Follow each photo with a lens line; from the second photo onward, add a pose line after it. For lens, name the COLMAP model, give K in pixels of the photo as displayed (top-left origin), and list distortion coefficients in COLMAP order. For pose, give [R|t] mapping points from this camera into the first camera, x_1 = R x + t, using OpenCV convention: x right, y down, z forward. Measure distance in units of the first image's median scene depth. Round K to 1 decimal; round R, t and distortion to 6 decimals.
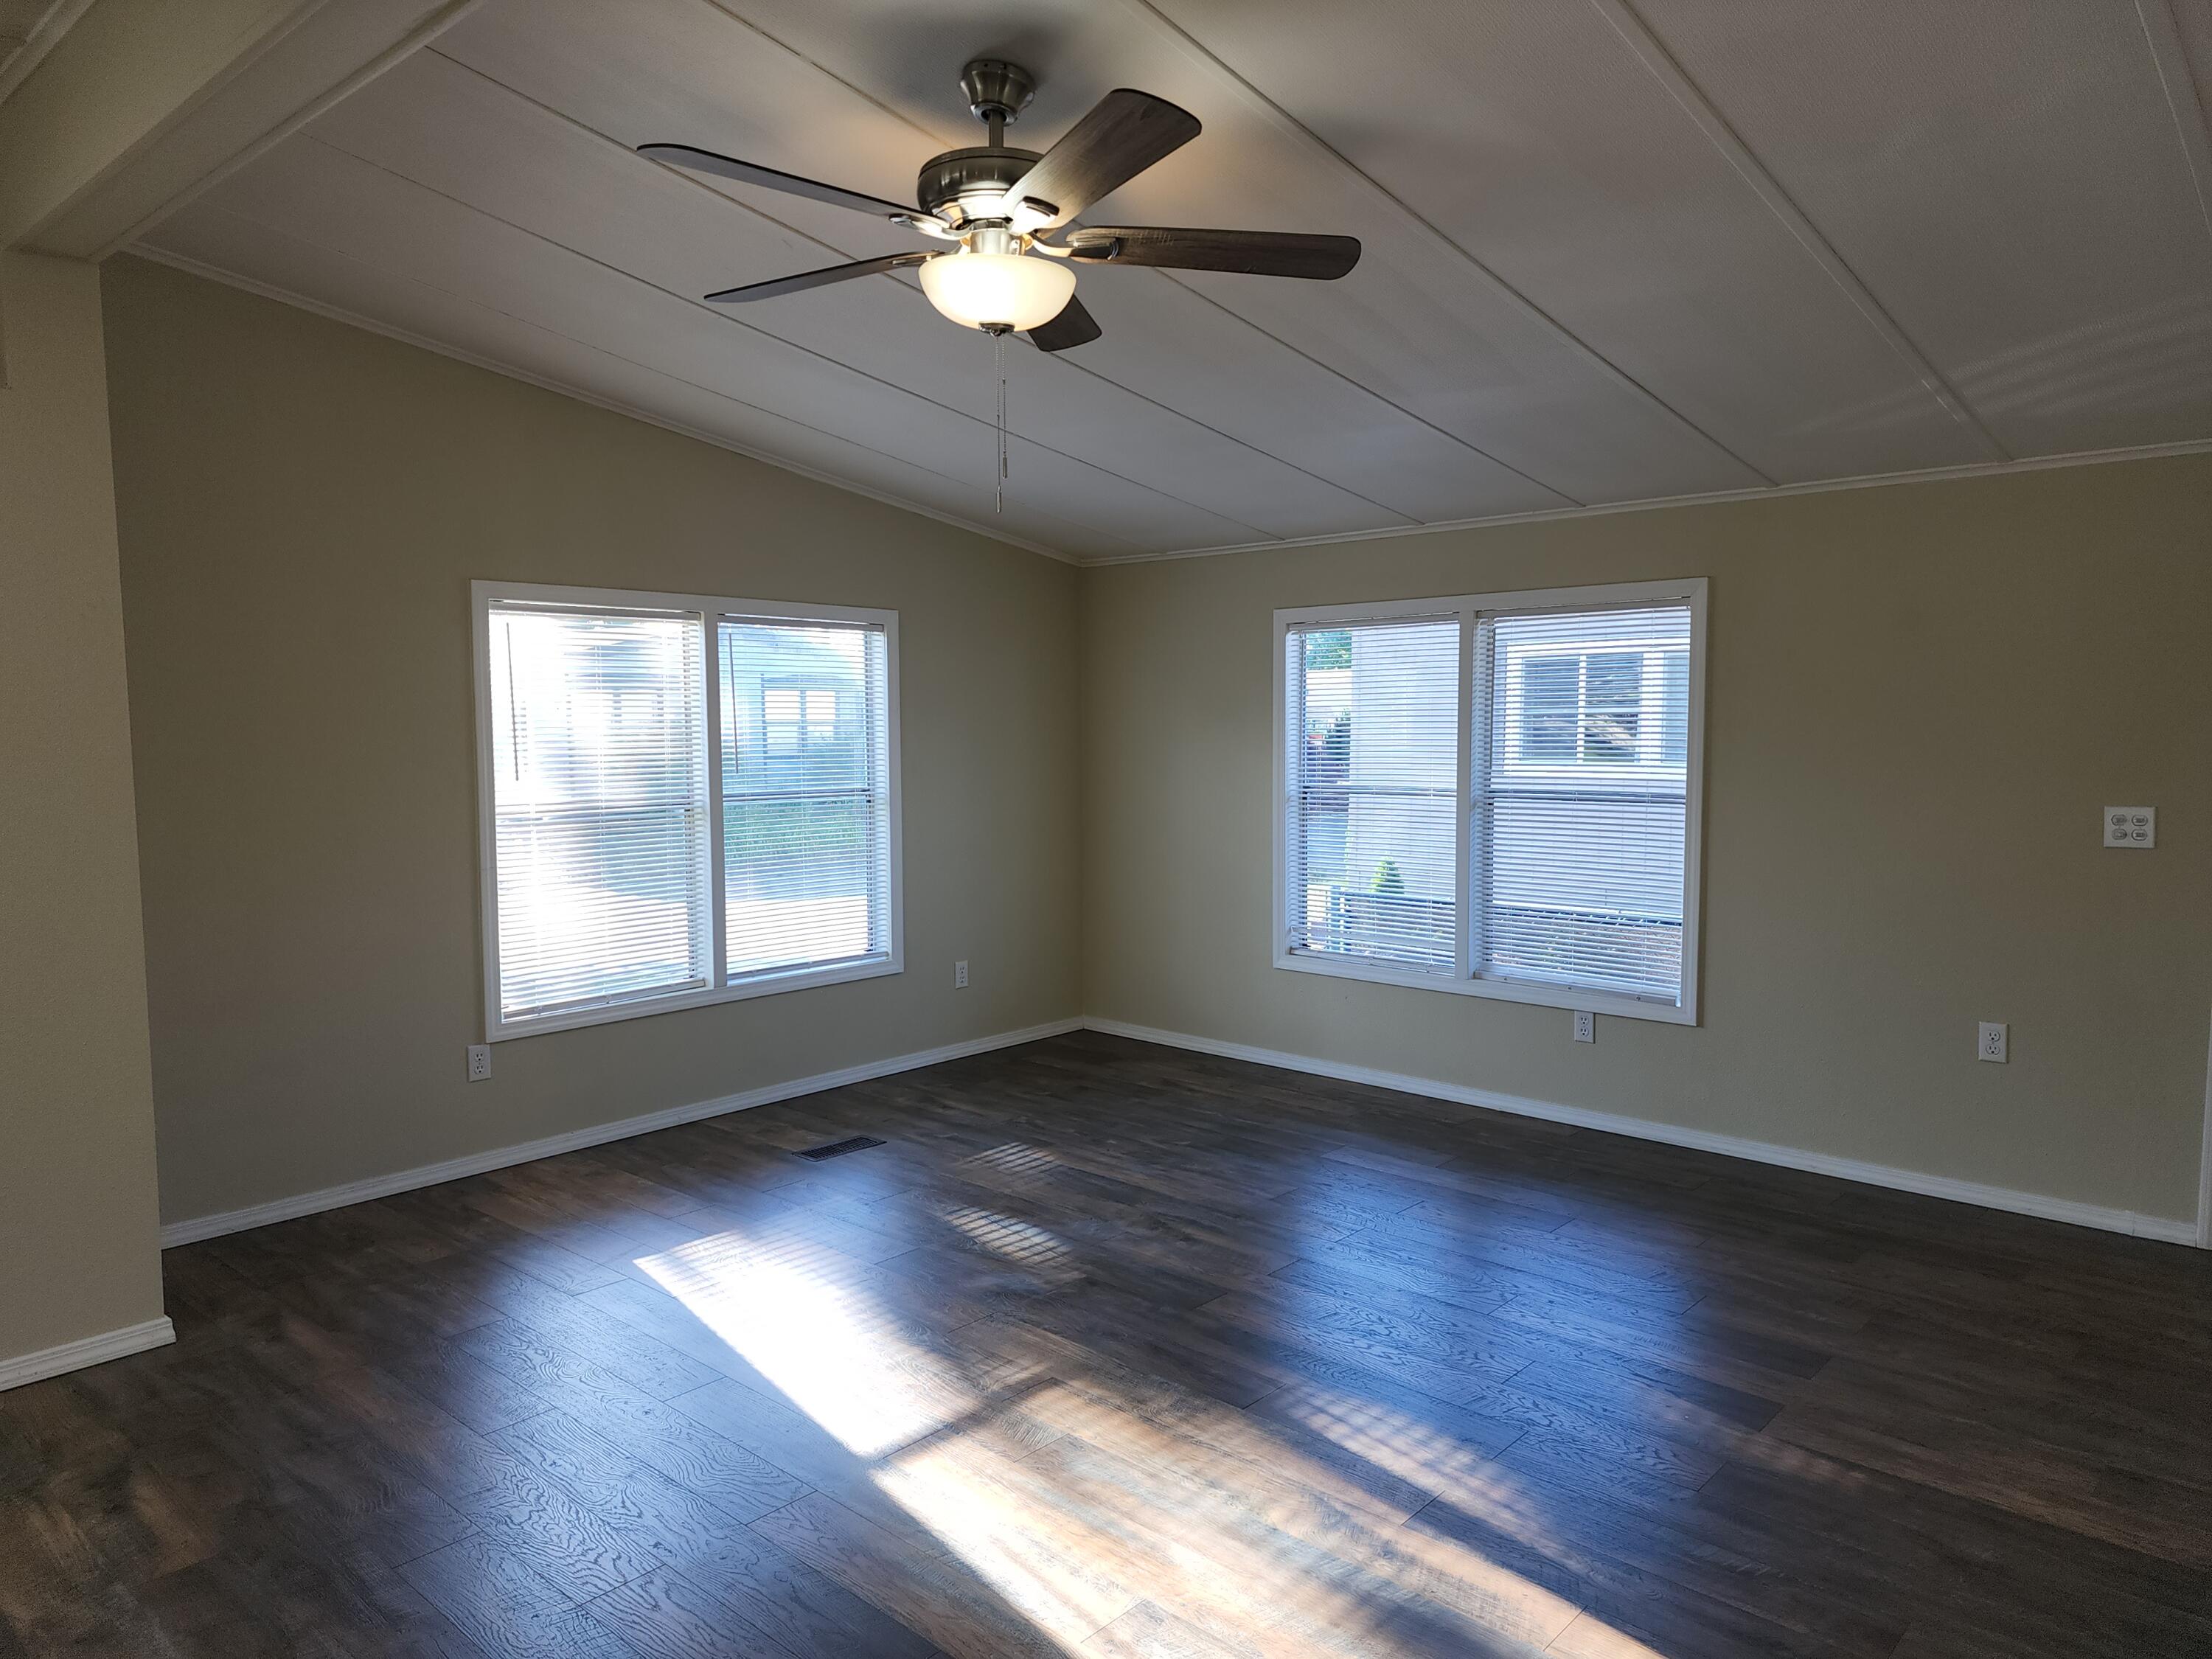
lens RADIAL K [[1465.2, 0, 1098.8], [0, 1465.2, 834.9], [0, 0, 1]] dist [0.076943, -0.063172]
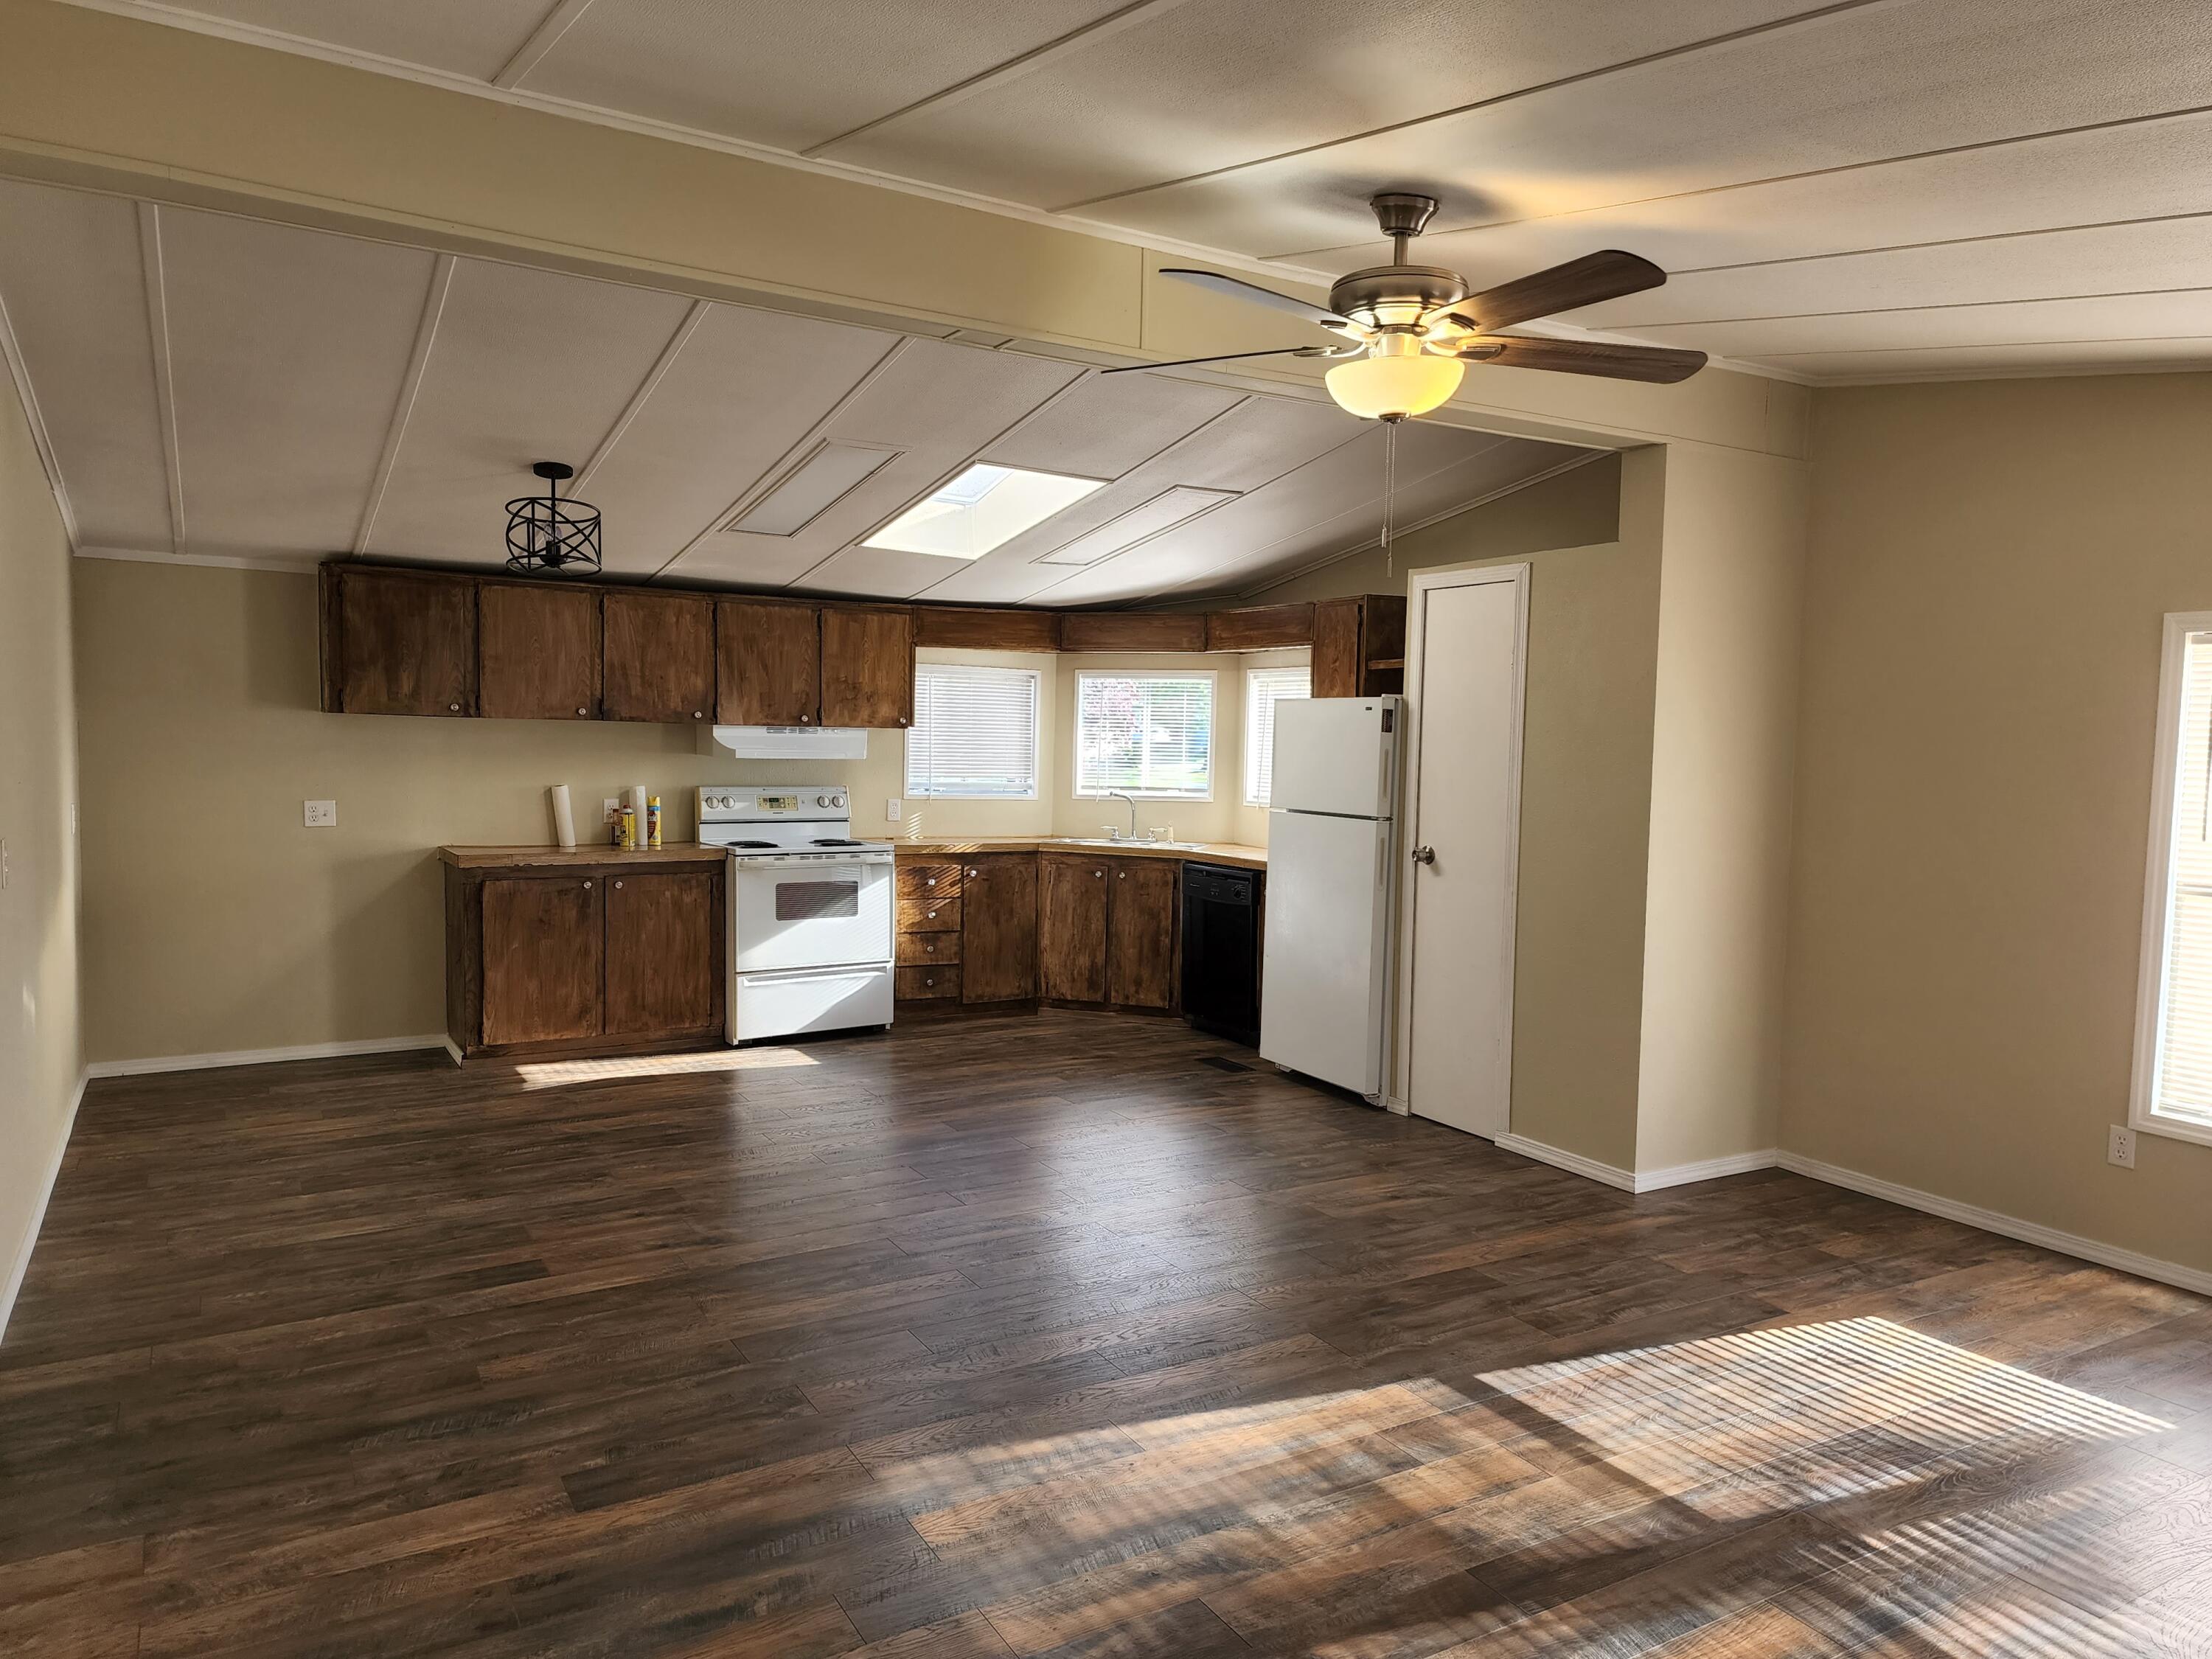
lens RADIAL K [[1465.2, 0, 1111.3], [0, 1465.2, 828.5], [0, 0, 1]] dist [0.076943, -0.063172]
pose [[-0.281428, 0.064462, -0.957415, 0.746110], [-0.099503, 0.990402, 0.095931, -0.077752], [0.954410, 0.122263, -0.272313, 0.772143]]
